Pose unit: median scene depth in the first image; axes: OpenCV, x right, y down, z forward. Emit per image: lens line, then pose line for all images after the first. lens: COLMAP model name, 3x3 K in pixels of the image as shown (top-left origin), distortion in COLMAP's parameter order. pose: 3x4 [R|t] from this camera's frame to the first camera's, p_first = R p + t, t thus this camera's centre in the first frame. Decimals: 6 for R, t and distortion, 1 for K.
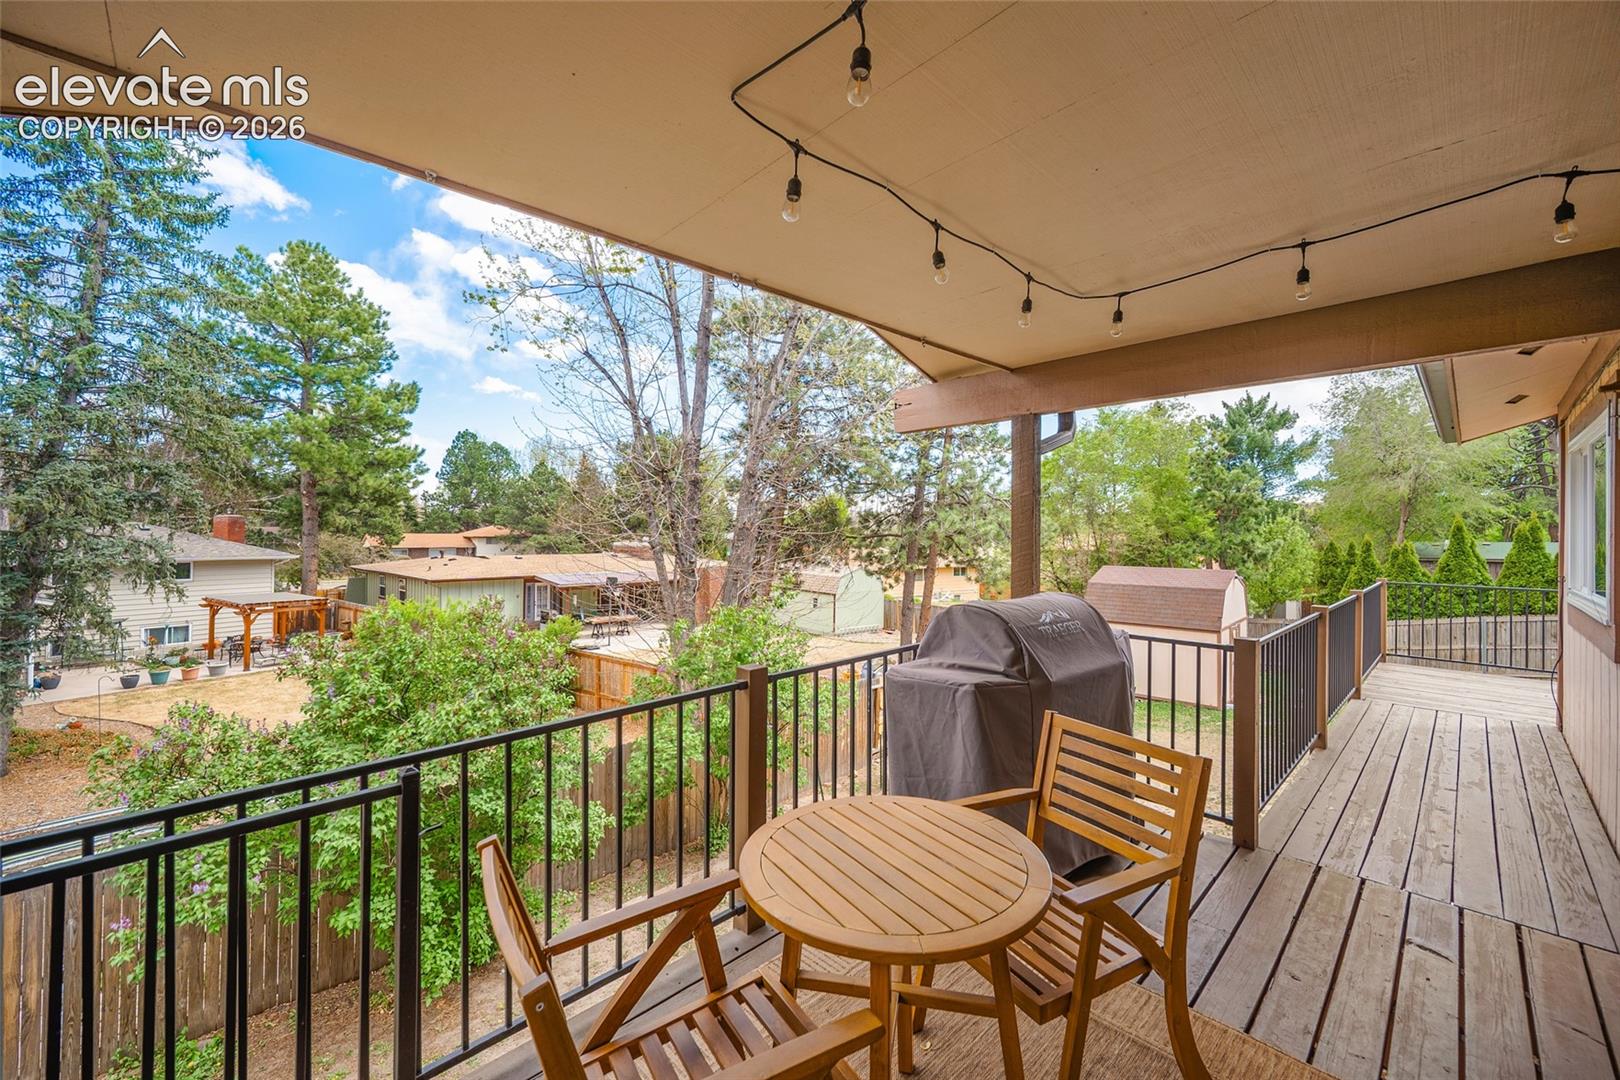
lens RADIAL K [[651.1, 0, 806.5], [0, 651.1, 522.7], [0, 0, 1]] dist [-0.001614, -0.000184]
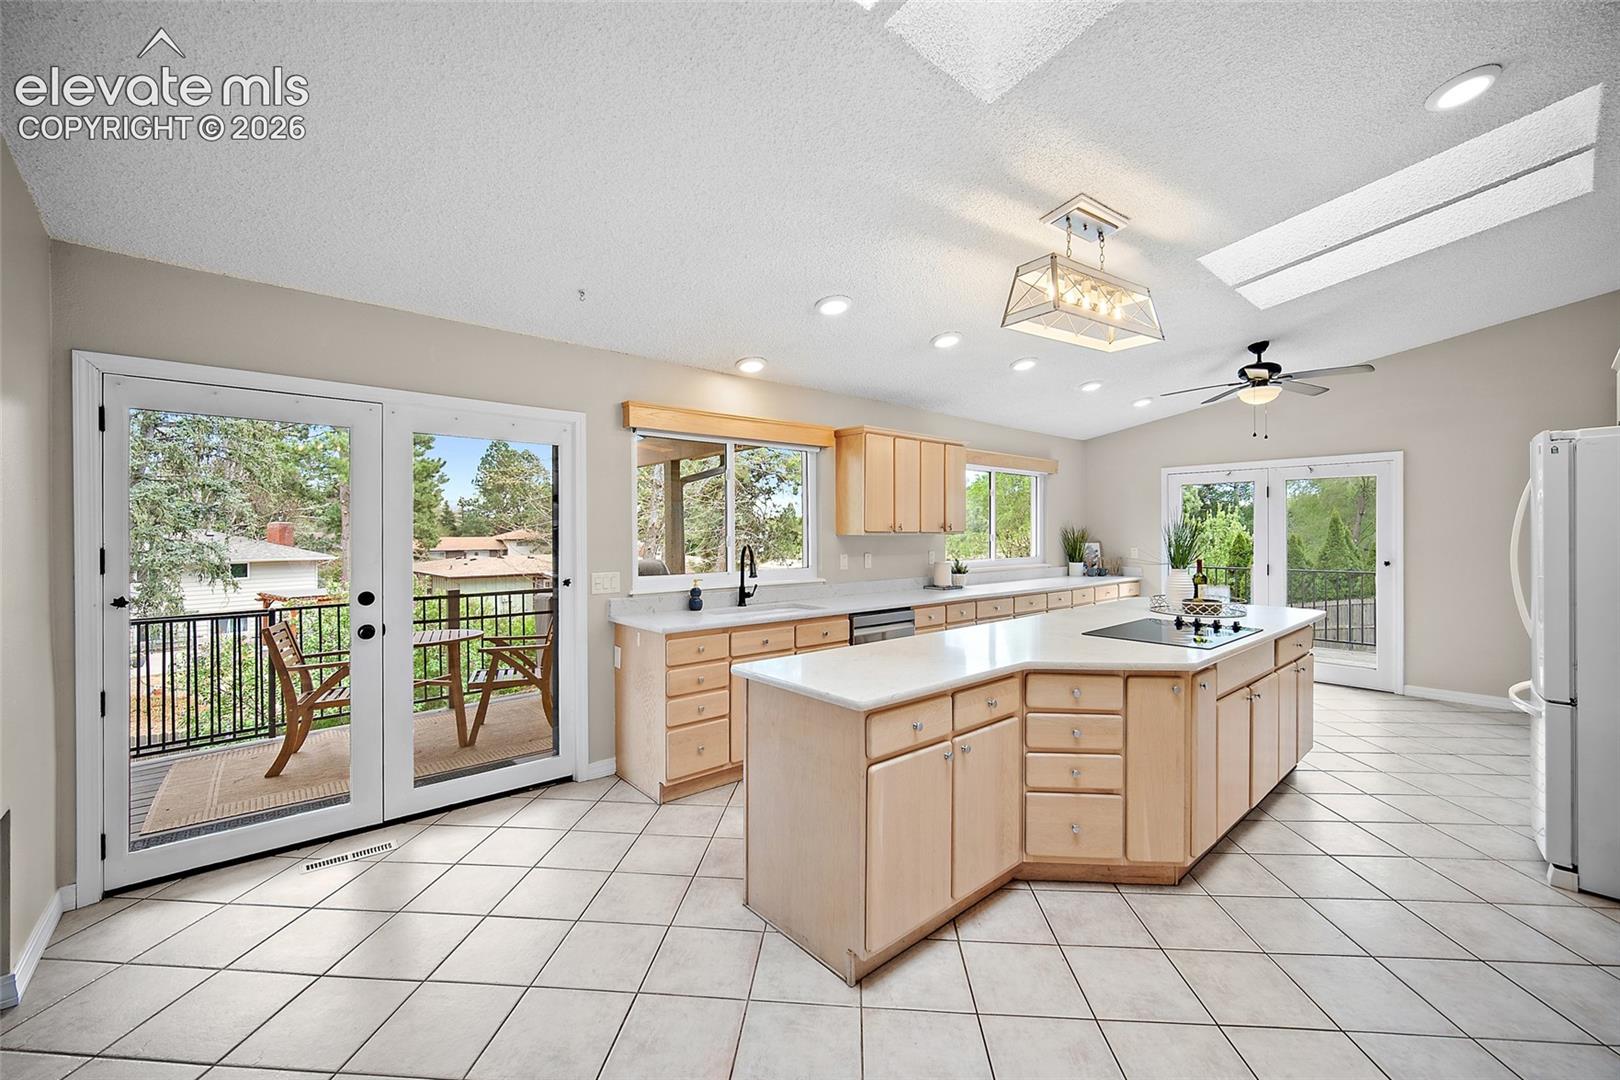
lens RADIAL K [[646.7, 0, 802.6], [0, 646.7, 526.8], [0, 0, 1]] dist [-0.003400, -0.000076]
pose [[0.998422, -0.012385, -0.054781, 0.120566], [0.012765, 0.999897, 0.006585, 0.000642], [0.054694, -0.007274, 0.998477, -0.109663]]
